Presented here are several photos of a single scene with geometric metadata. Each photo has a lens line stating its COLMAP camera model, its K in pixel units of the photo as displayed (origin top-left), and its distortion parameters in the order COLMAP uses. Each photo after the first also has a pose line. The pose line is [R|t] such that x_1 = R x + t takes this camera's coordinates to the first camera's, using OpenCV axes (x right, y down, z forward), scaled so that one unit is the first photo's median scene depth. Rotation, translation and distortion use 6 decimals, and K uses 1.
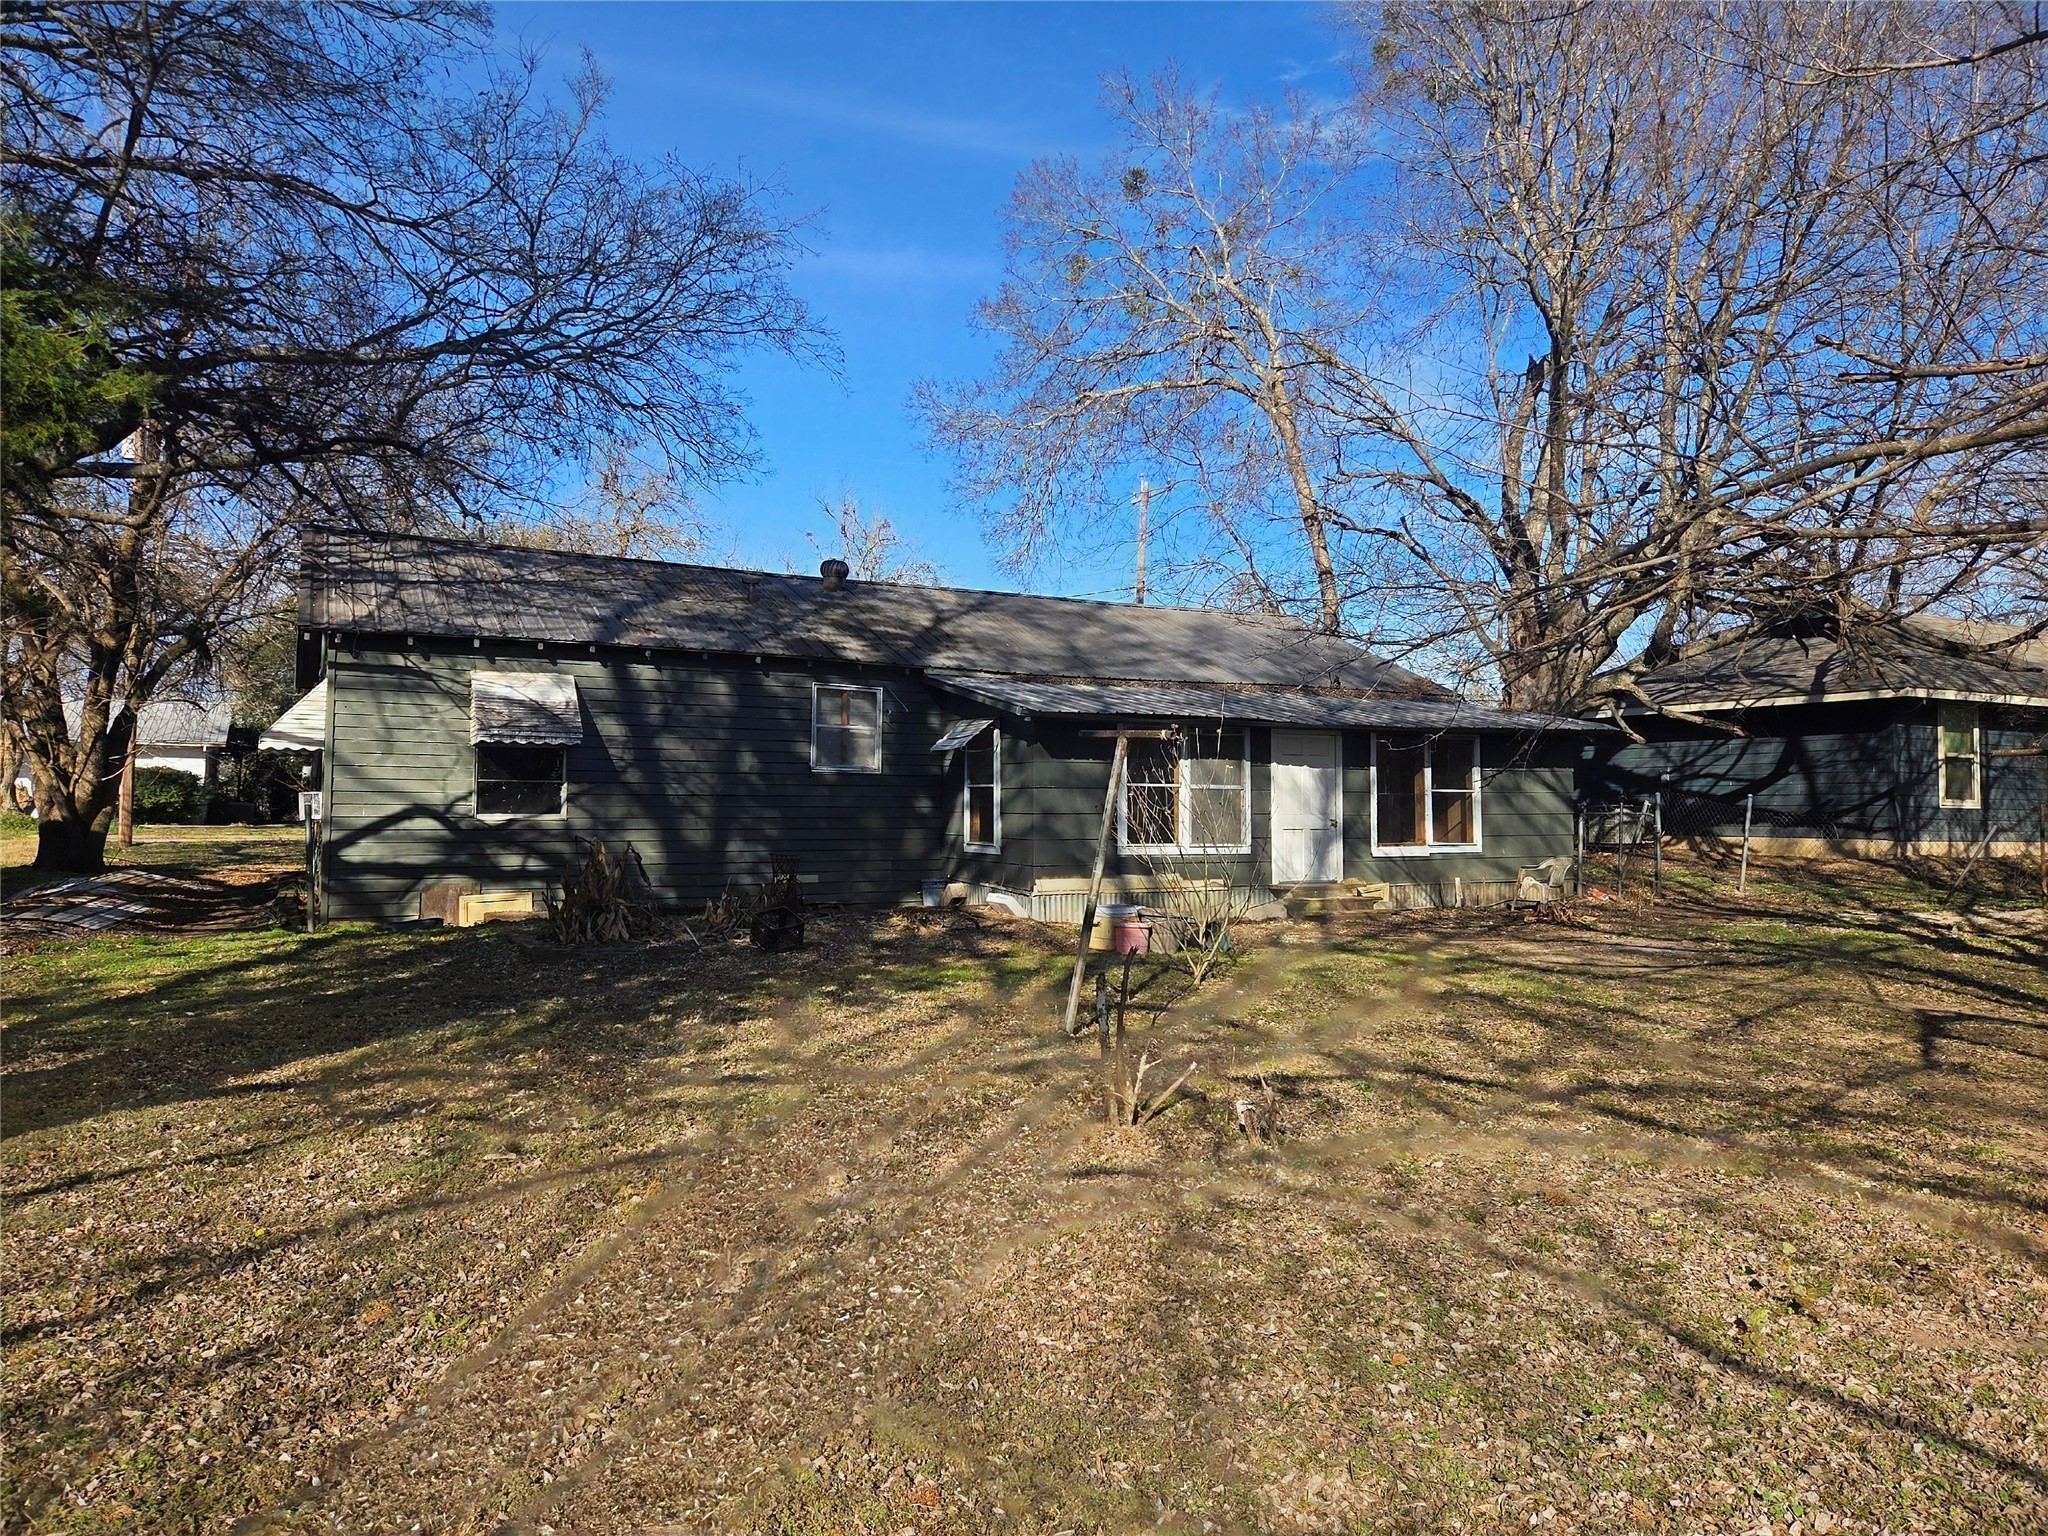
lens RADIAL K [[1466.8, 0, 1027.0], [0, 1466.8, 748.2], [0, 0, 1]] dist [0.076497, -0.000037]
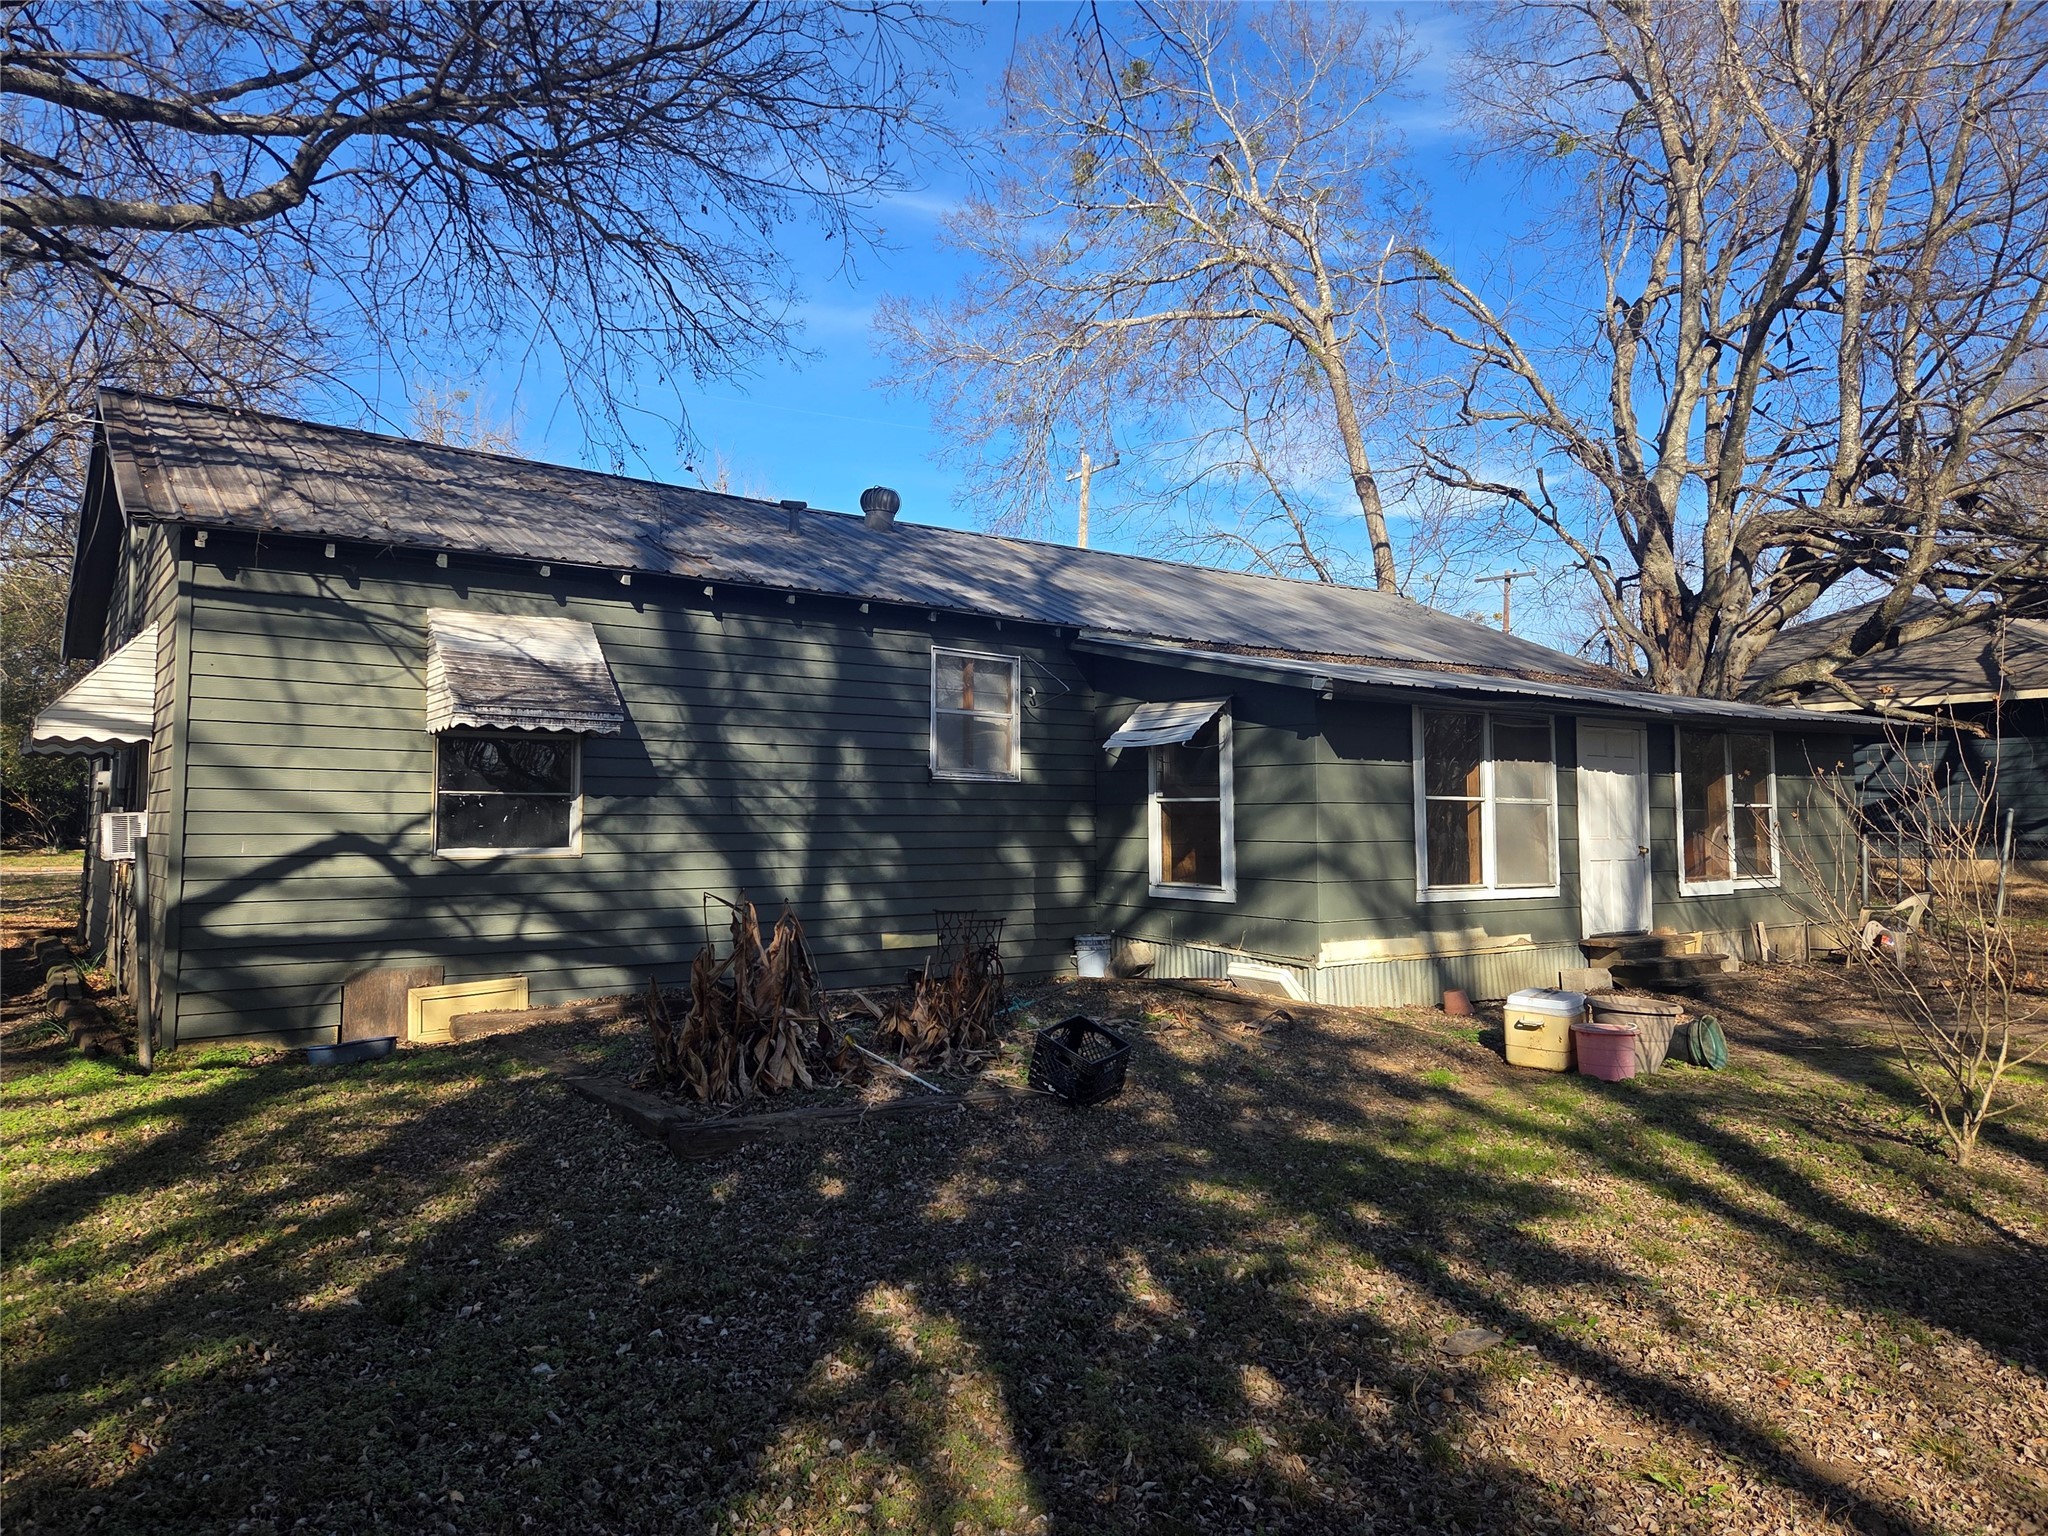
lens RADIAL K [[1443.0, 0, 1024.0], [0, 1443.0, 768.0], [0, 0, 1]] dist [0.078717, -0.000505]
pose [[0.988664, 0.001206, 0.150142, -0.212837], [-0.001714, 0.999993, 0.003251, 0.009124], [-0.150137, -0.003471, 0.988659, 0.356537]]
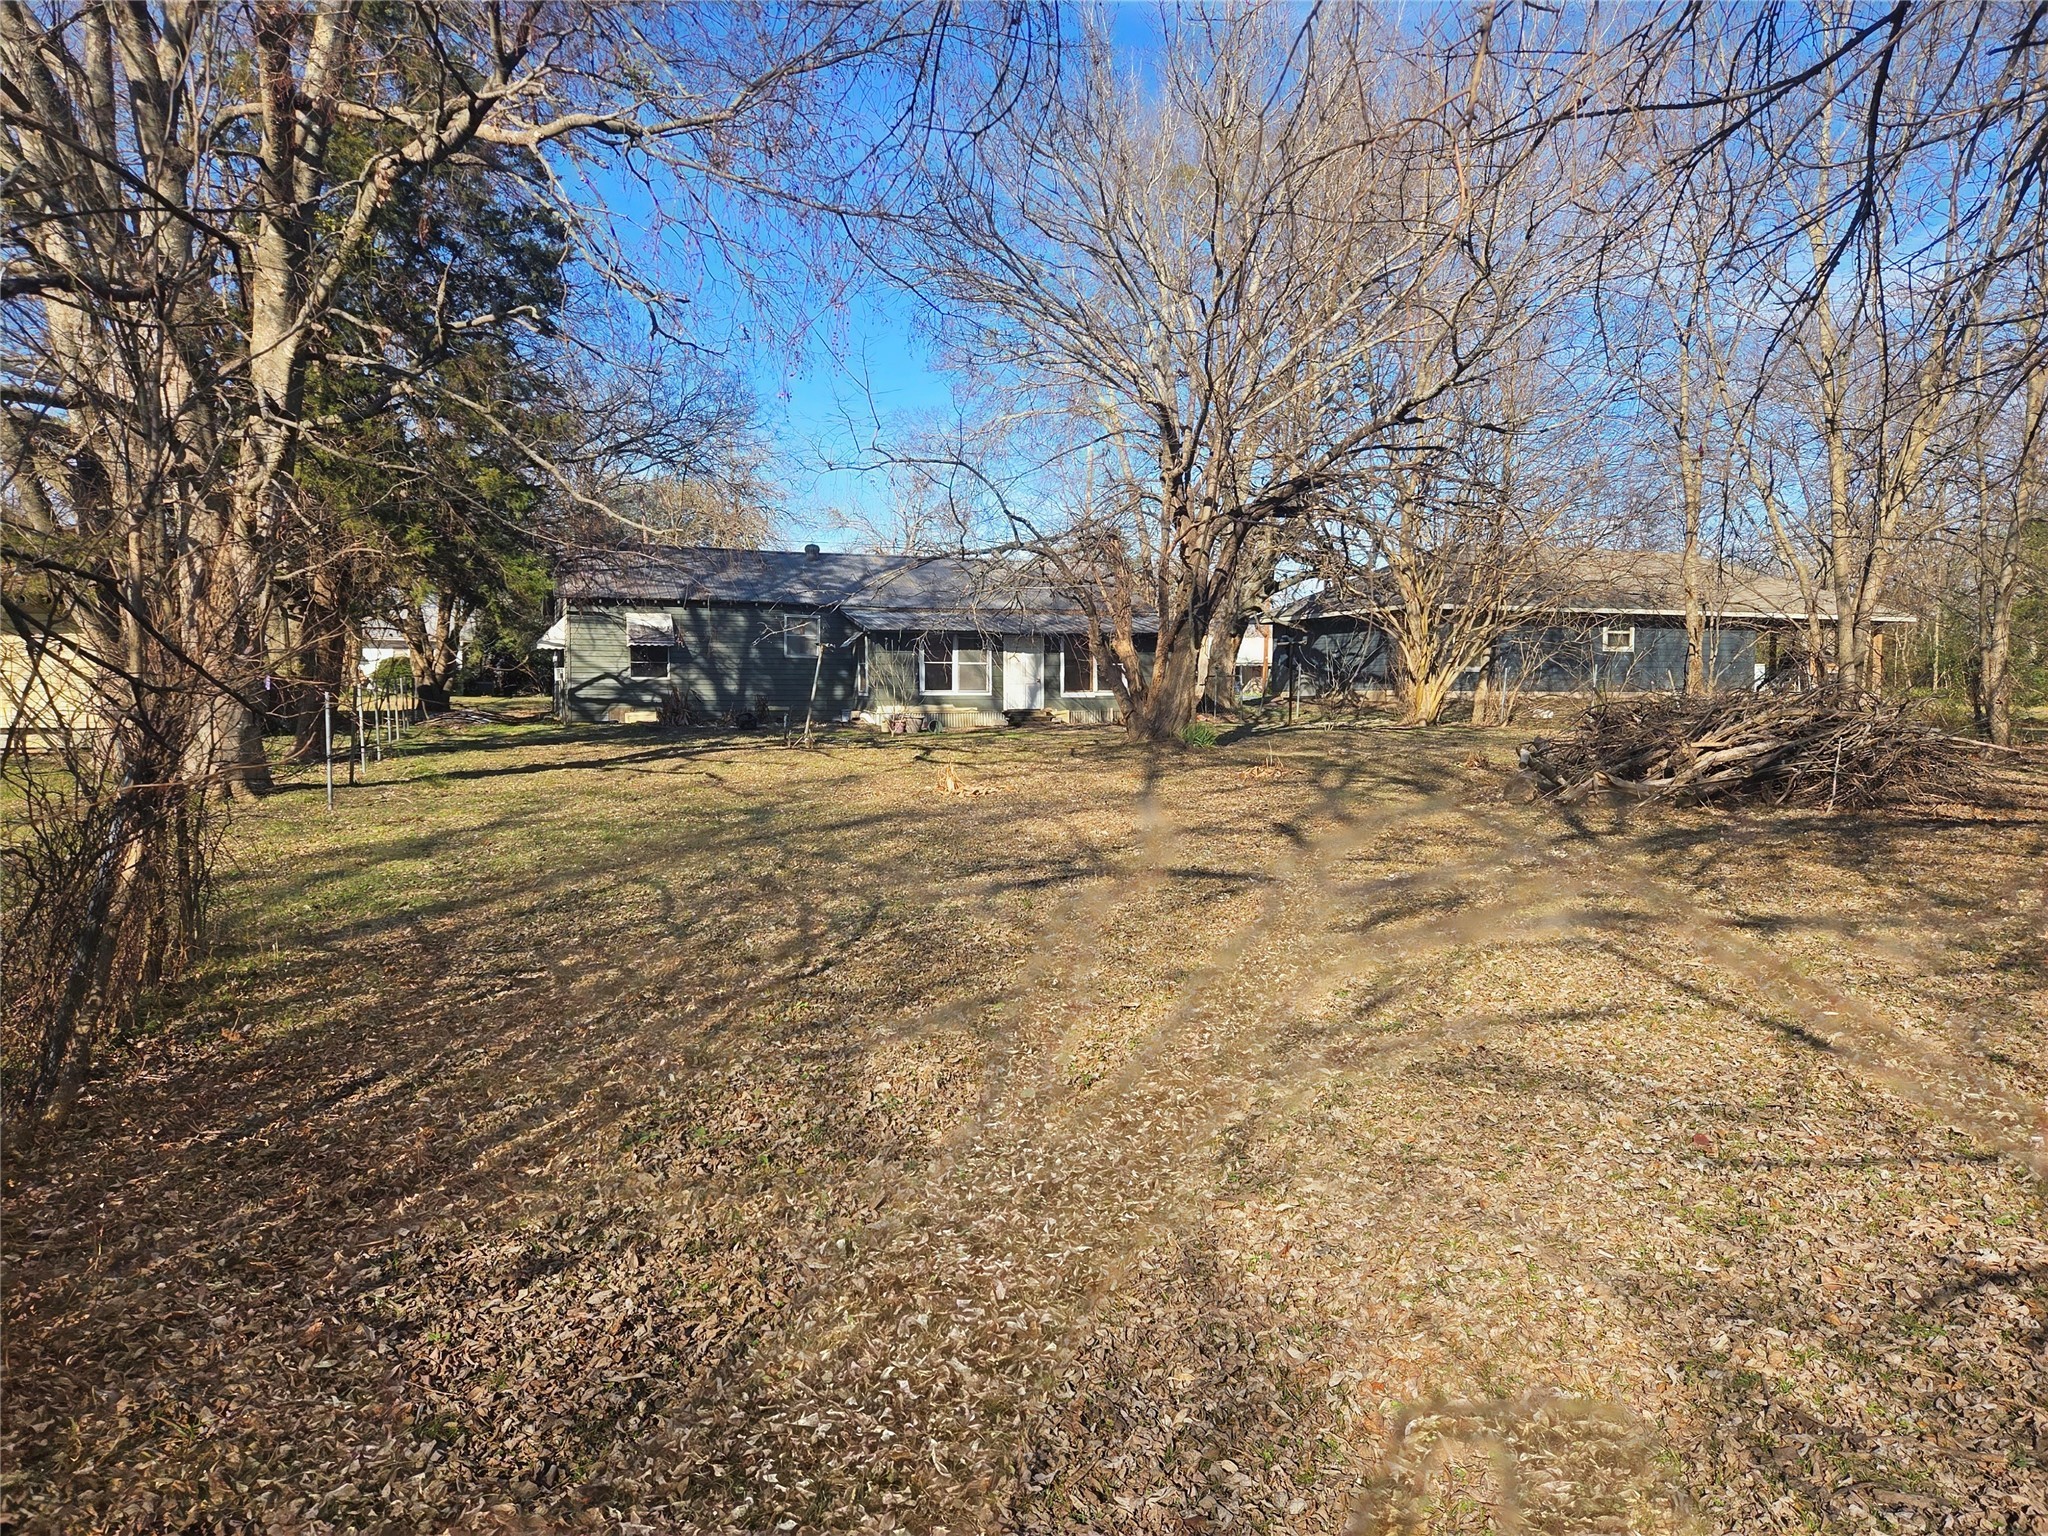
lens RADIAL K [[1443.0, 0, 1024.0], [0, 1443.0, 768.0], [0, 0, 1]] dist [0.078717, -0.000505]
pose [[0.994128, -0.000439, -0.108207, 0.429297], [0.010527, 0.995640, 0.092684, -0.015150], [0.107694, -0.093279, 0.989798, -1.055680]]
